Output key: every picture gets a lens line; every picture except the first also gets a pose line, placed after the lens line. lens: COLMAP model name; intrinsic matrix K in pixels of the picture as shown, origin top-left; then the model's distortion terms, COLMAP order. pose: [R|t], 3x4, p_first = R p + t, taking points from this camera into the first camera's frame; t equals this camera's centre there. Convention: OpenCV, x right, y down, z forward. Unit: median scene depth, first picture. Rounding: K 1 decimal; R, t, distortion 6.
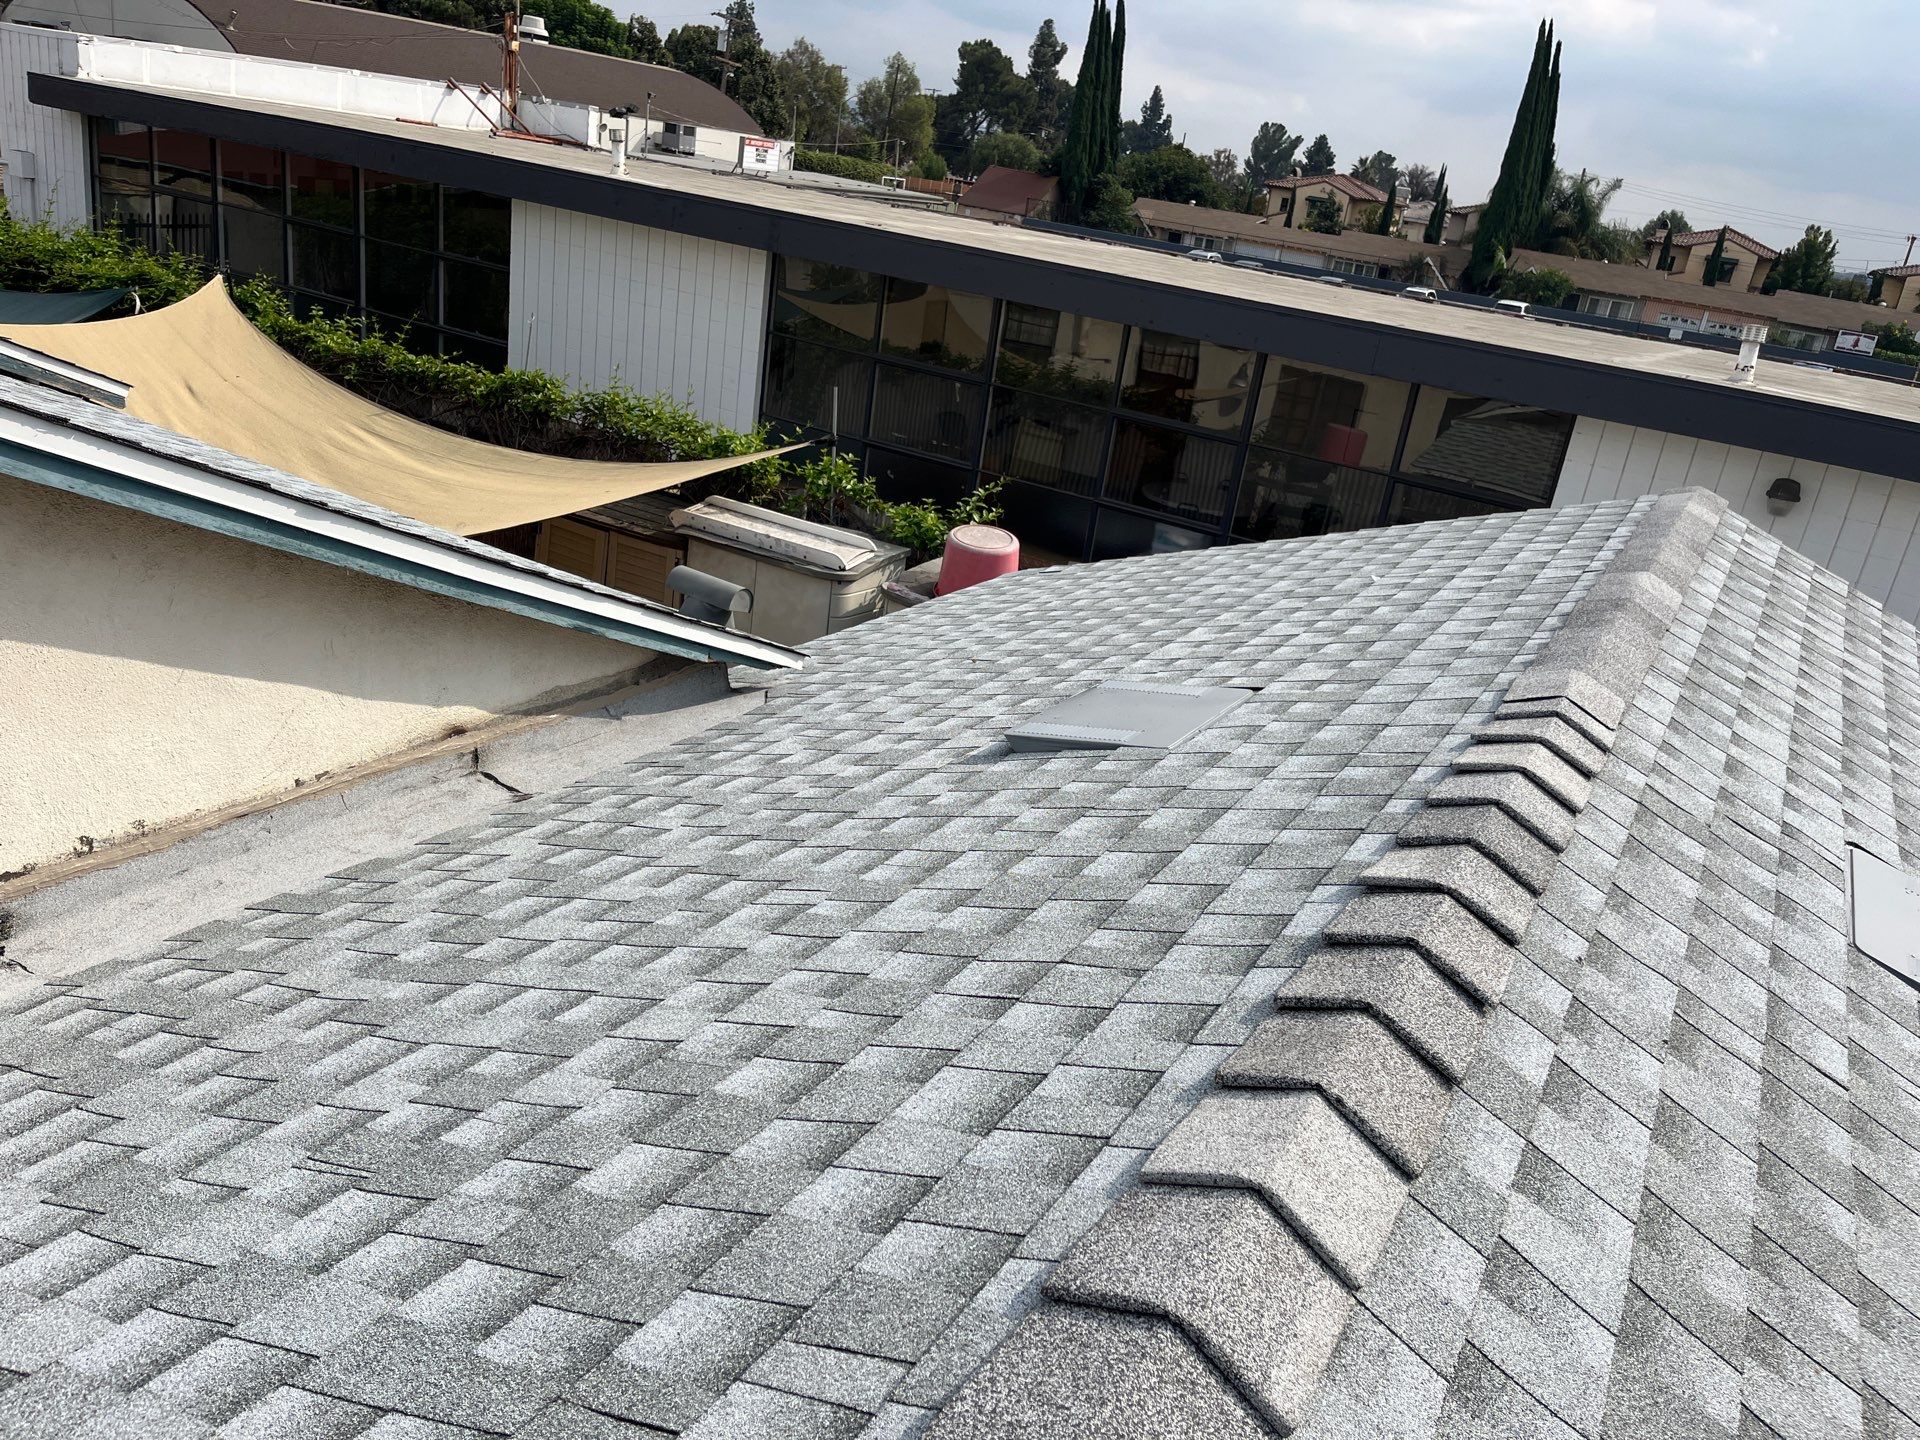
lens RADIAL K [[1457.8, 0, 972.9], [0, 1457.8, 718.7], [0, 0, 1]] dist [0.092462, -0.120300]
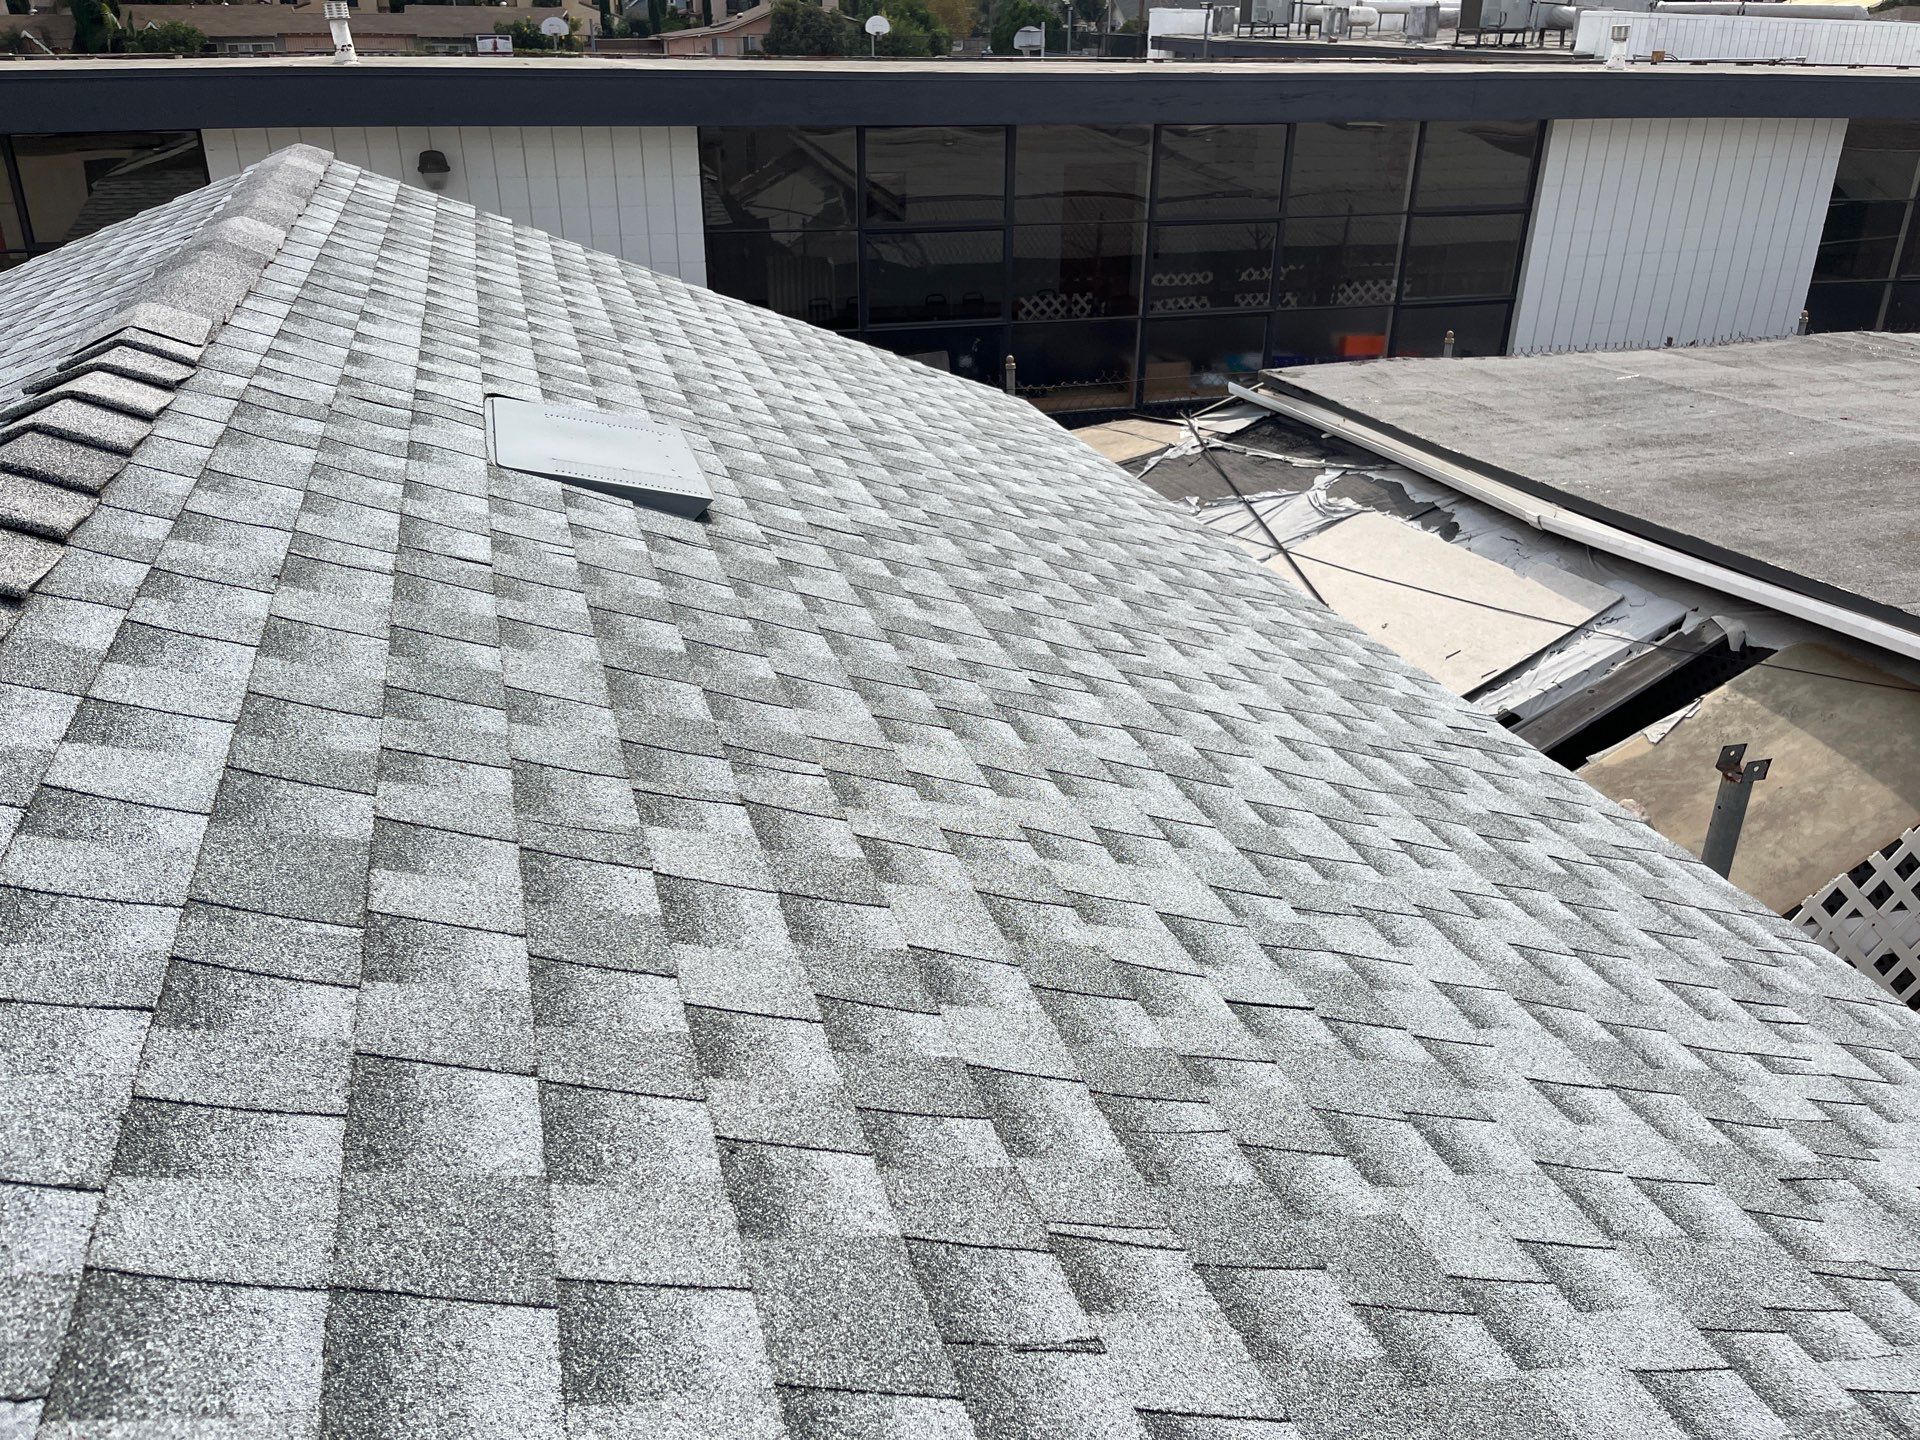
lens RADIAL K [[1457.8, 0, 972.9], [0, 1457.8, 718.7], [0, 0, 1]] dist [0.092462, -0.120300]
pose [[0.677008, -0.439580, 0.590279, 0.115071], [0.343724, 0.898042, 0.274544, 0.132944], [-0.650779, 0.017024, 0.759076, -0.014802]]
